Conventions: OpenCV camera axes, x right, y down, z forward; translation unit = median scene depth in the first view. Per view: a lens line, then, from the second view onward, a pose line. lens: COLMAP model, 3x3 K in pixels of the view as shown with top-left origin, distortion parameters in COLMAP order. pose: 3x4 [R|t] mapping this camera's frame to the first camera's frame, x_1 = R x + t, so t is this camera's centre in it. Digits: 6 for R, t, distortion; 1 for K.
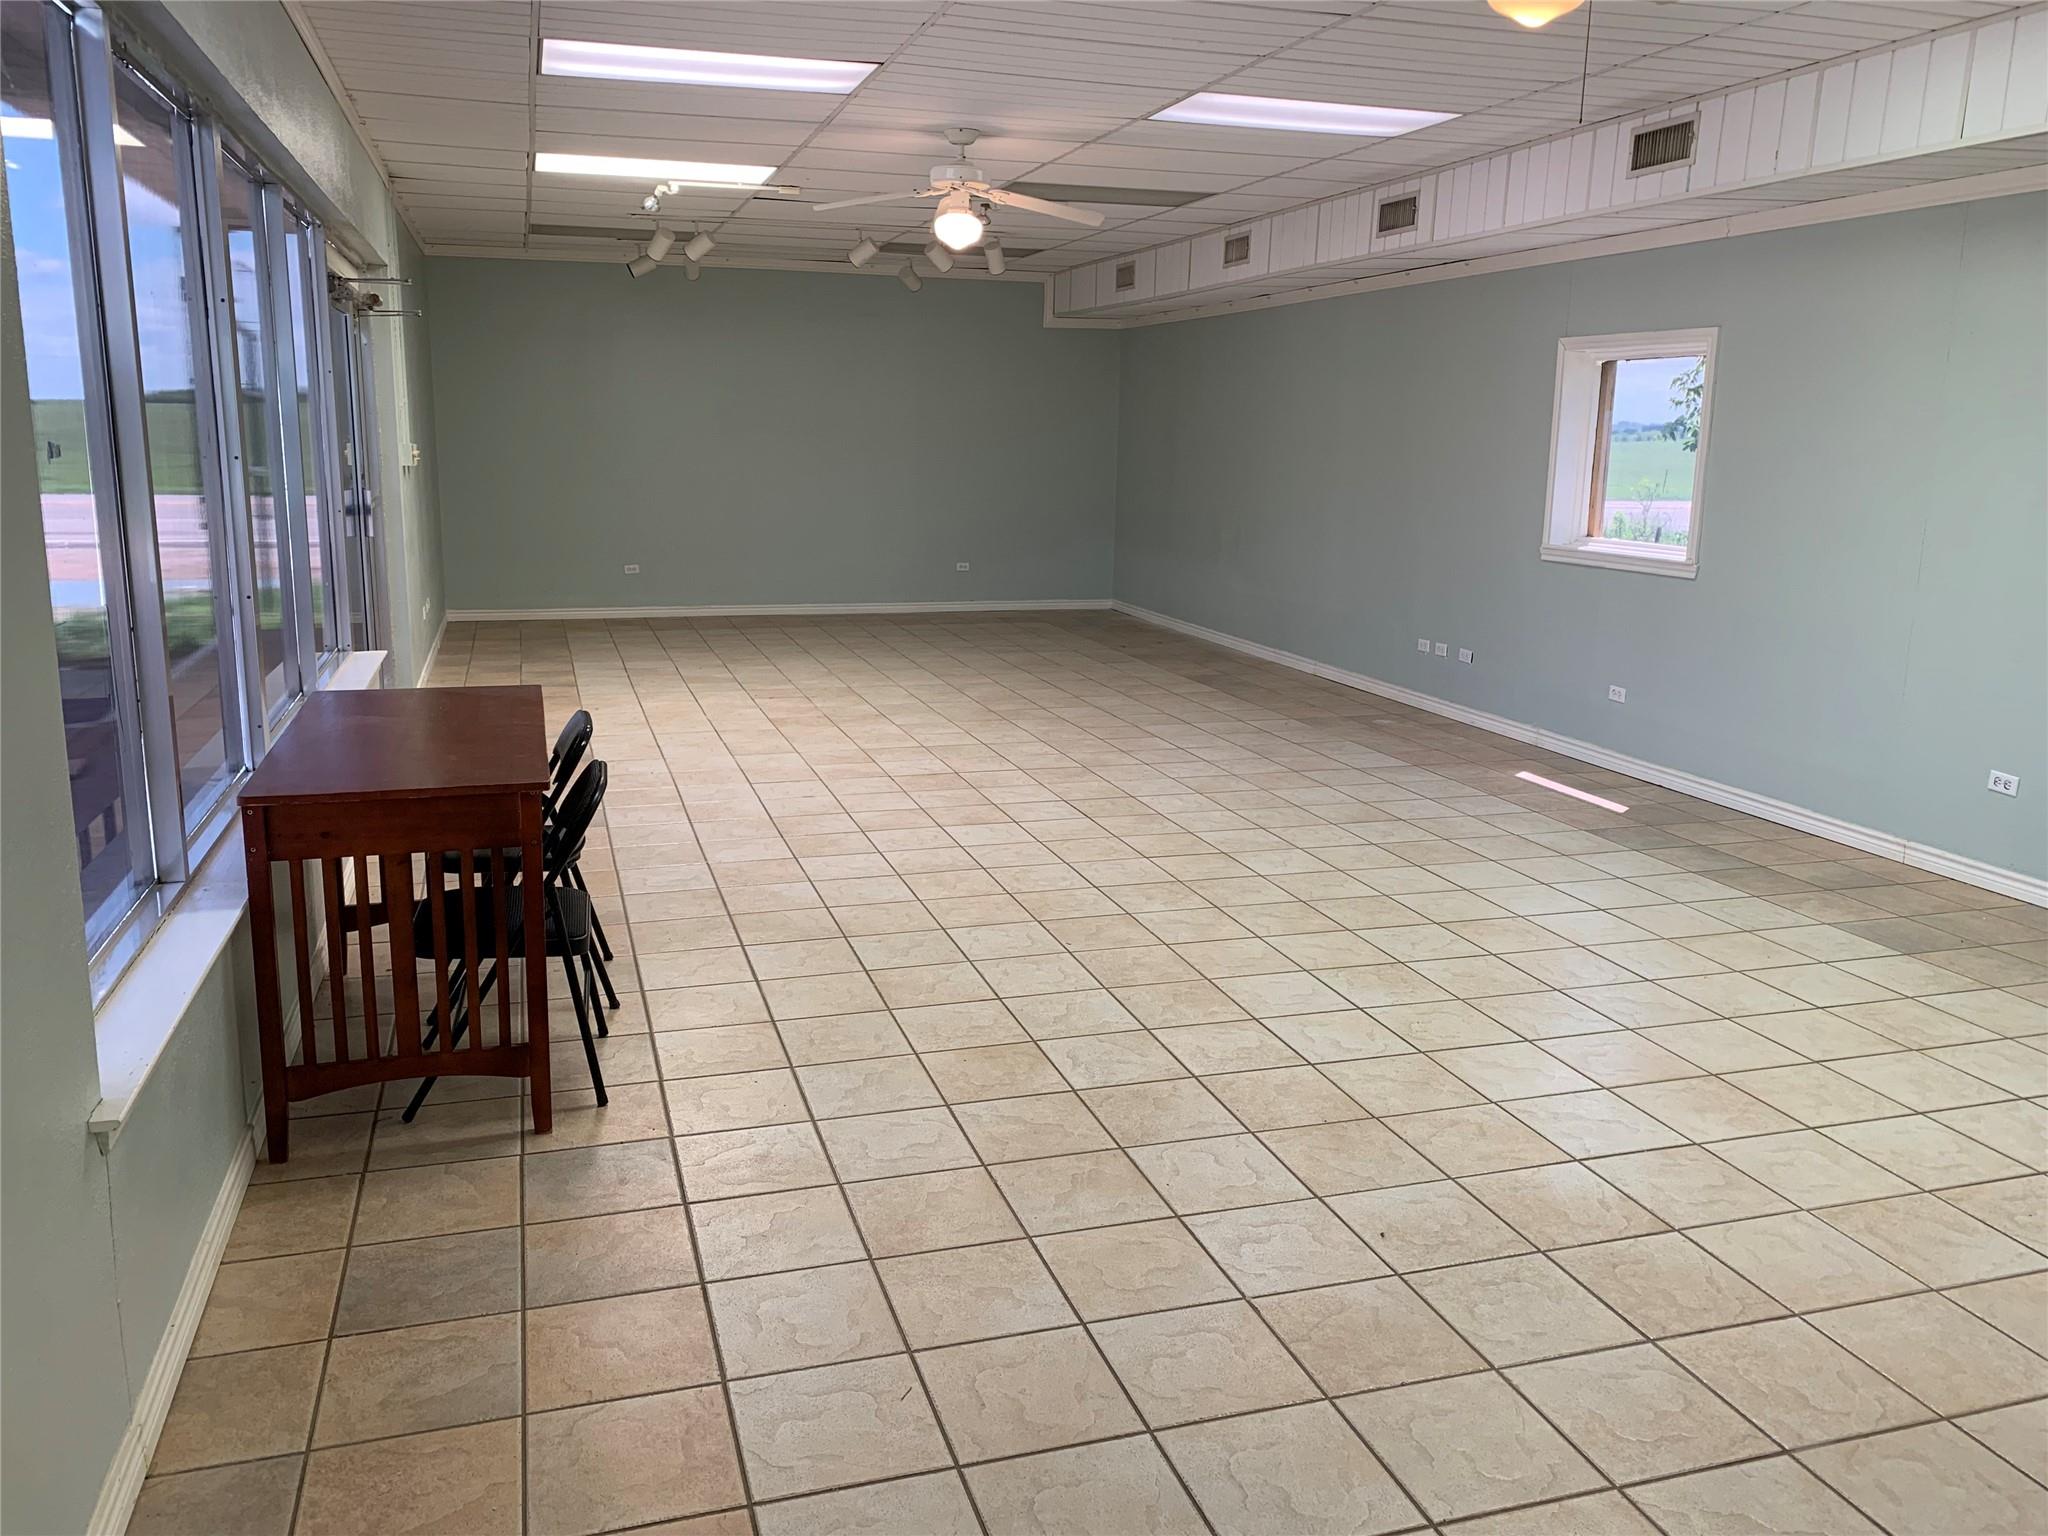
lens RADIAL K [[1577.4, 0, 1024.0], [0, 1577.4, 768.0], [0, 0, 1]] dist [0.060957, -0.080526]
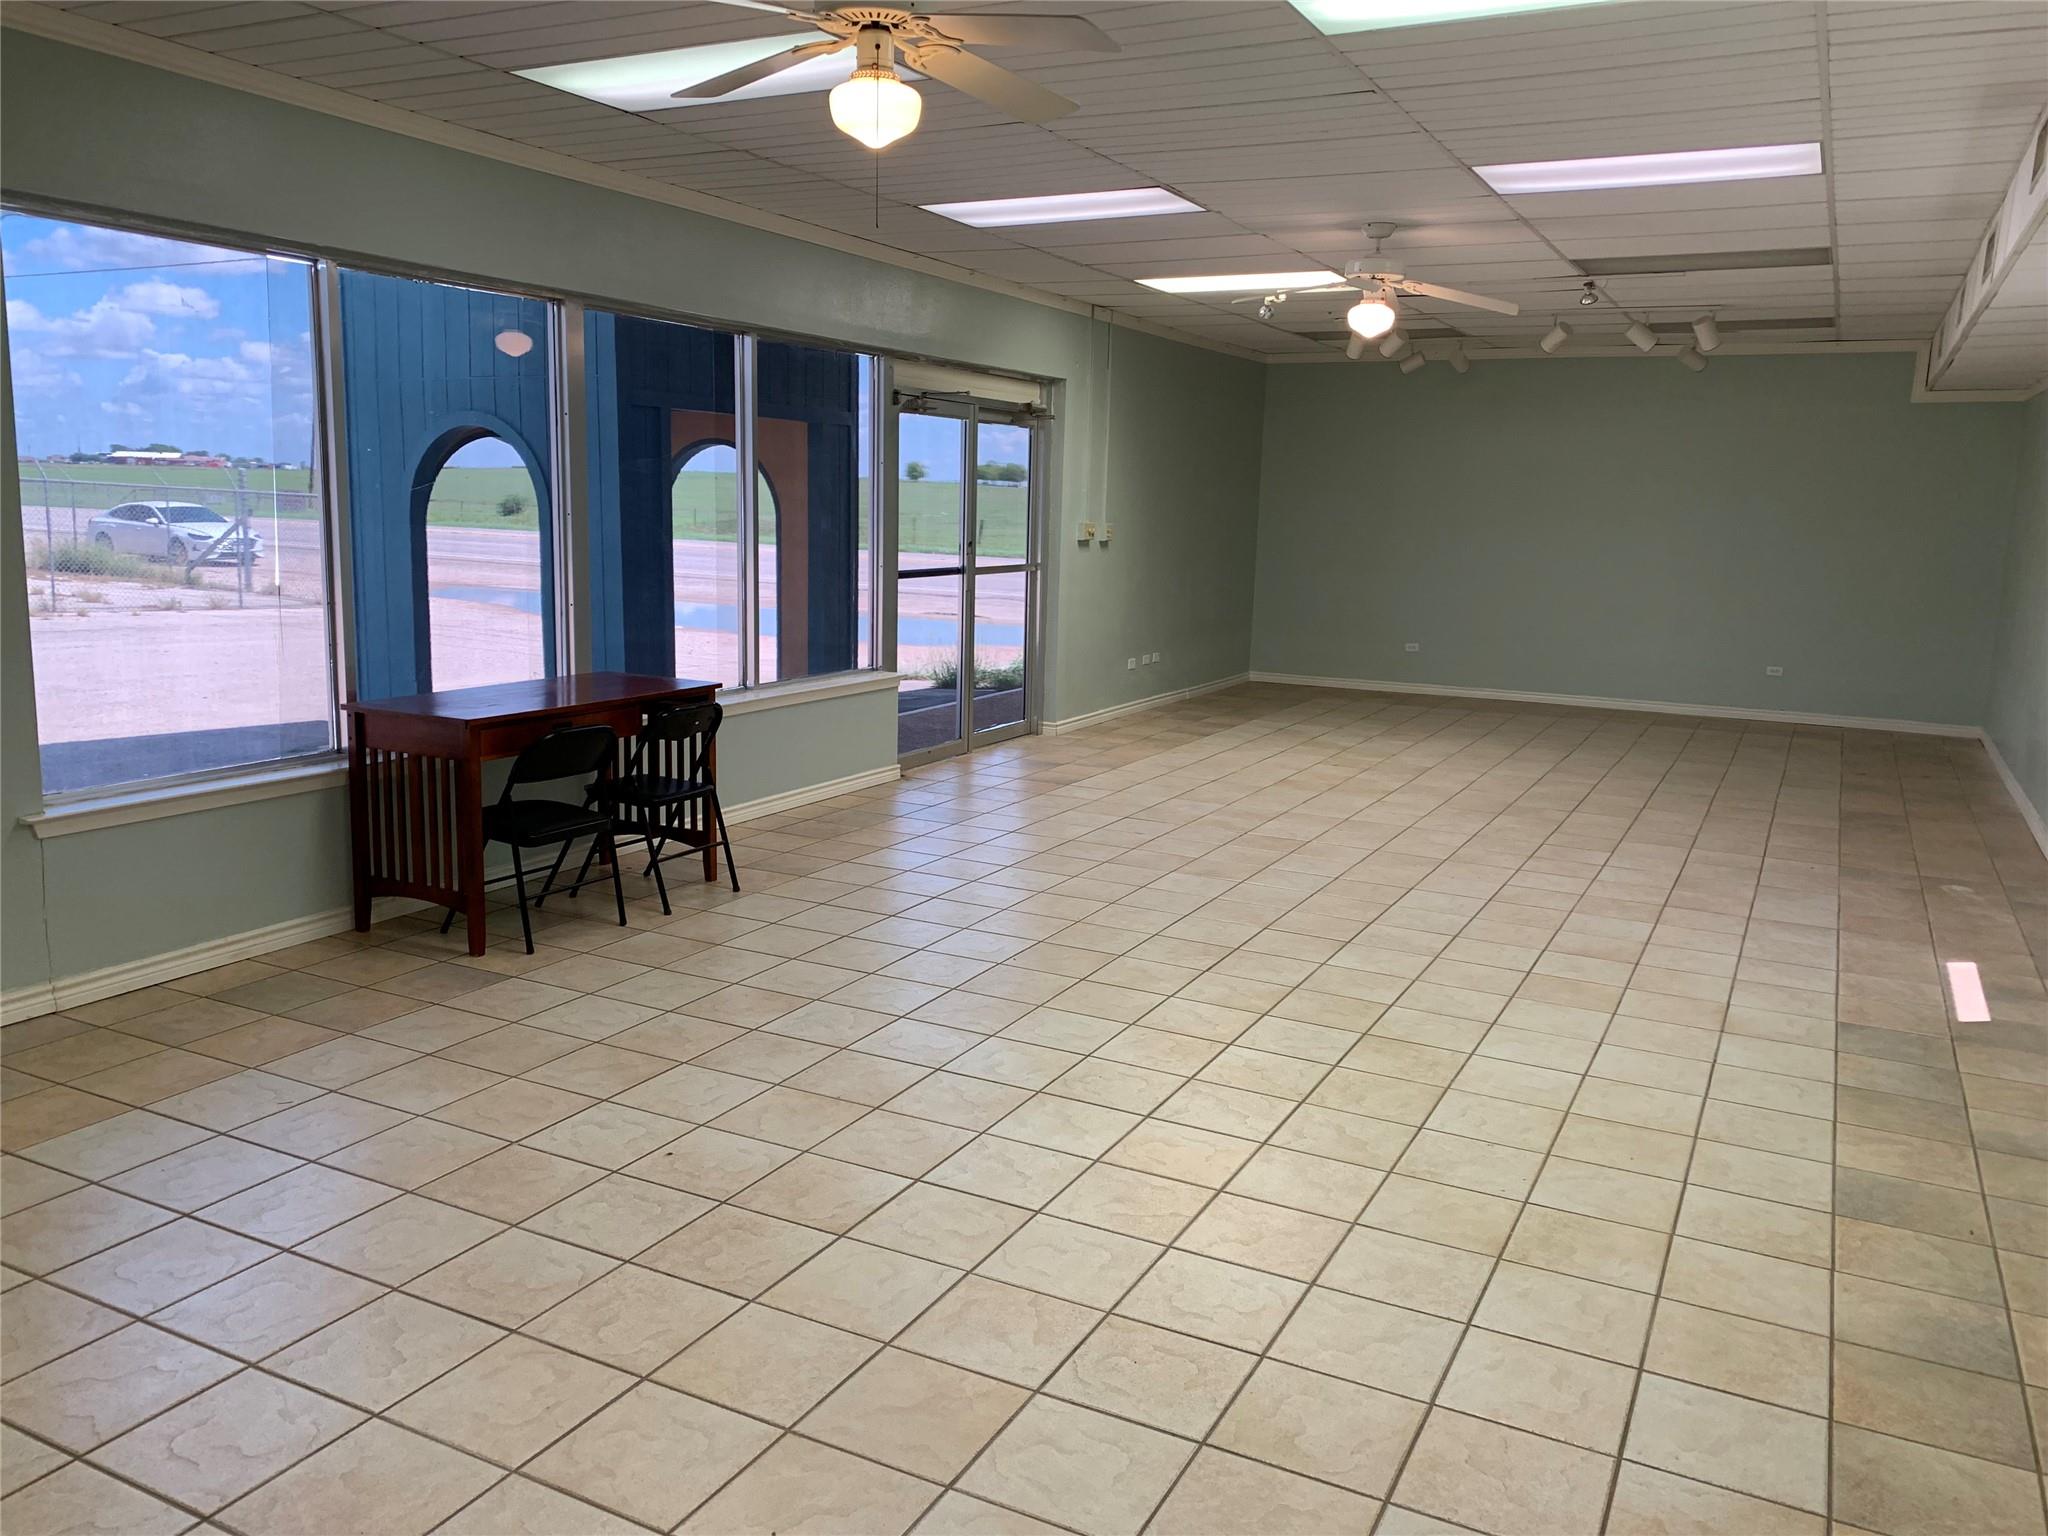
lens RADIAL K [[1583.4, 0, 1019.0], [0, 1583.4, 766.1], [0, 0, 1]] dist [0.091177, -0.160978]
pose [[0.707367, 0.125292, -0.695654, 0.866635], [-0.166950, 0.985934, 0.007812, -0.035243], [0.686848, 0.110613, 0.718335, 0.199633]]
